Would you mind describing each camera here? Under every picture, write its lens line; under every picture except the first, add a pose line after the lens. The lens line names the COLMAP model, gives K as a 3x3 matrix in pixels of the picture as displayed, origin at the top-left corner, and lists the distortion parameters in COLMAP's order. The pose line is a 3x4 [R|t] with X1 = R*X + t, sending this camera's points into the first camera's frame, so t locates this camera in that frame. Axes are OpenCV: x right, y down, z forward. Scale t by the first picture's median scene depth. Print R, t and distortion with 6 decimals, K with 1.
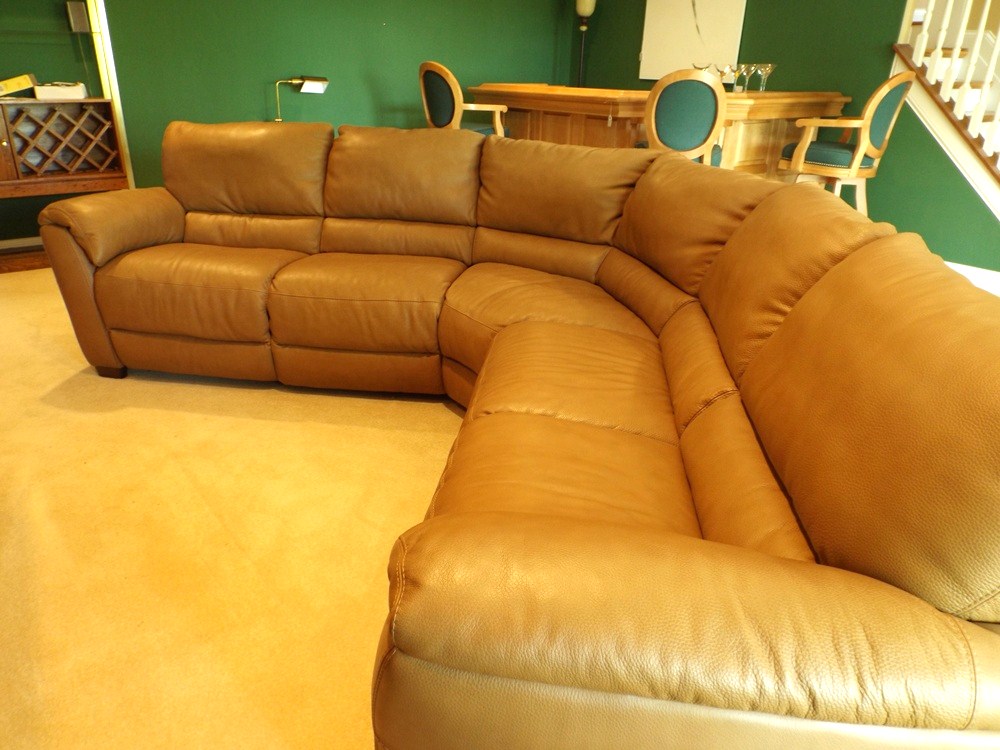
lens RADIAL K [[704.2, 0, 500.0], [0, 704.2, 375.0], [0, 0, 1]] dist [0.000082, -0.002827]
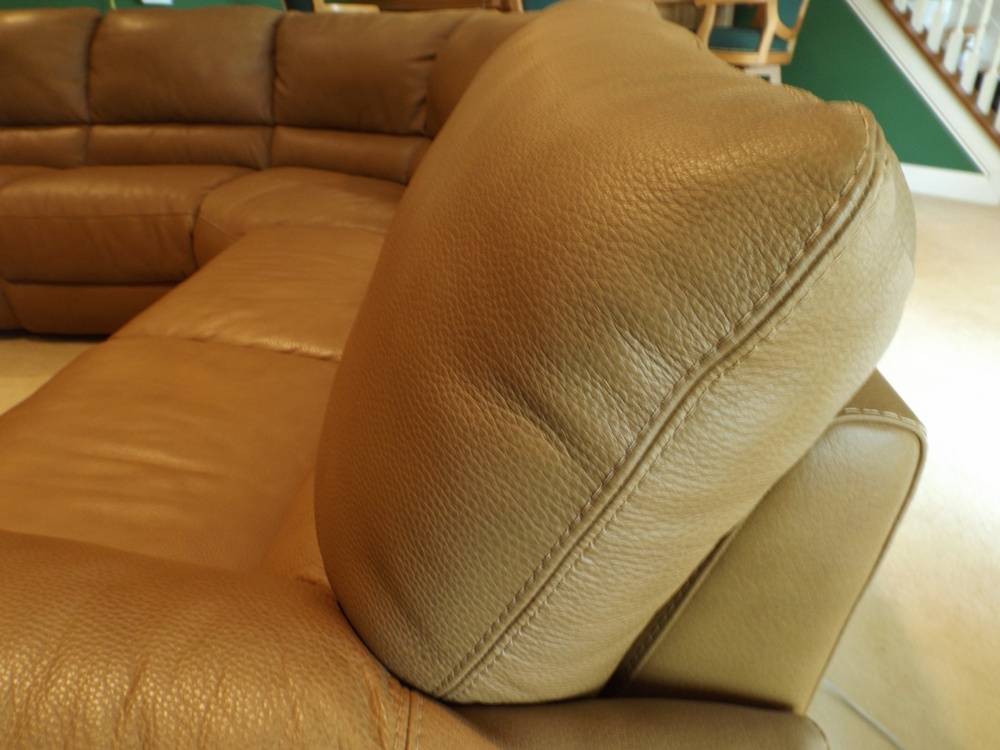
lens RADIAL K [[710.5, 0, 500.0], [0, 710.5, 375.0], [0, 0, 1]] dist [-0.001762, -0.000540]
pose [[0.998118, -0.055363, 0.026362, 0.187679], [0.053501, 0.996334, 0.066754, 0.033761], [-0.029961, -0.065218, 0.997421, 0.160873]]
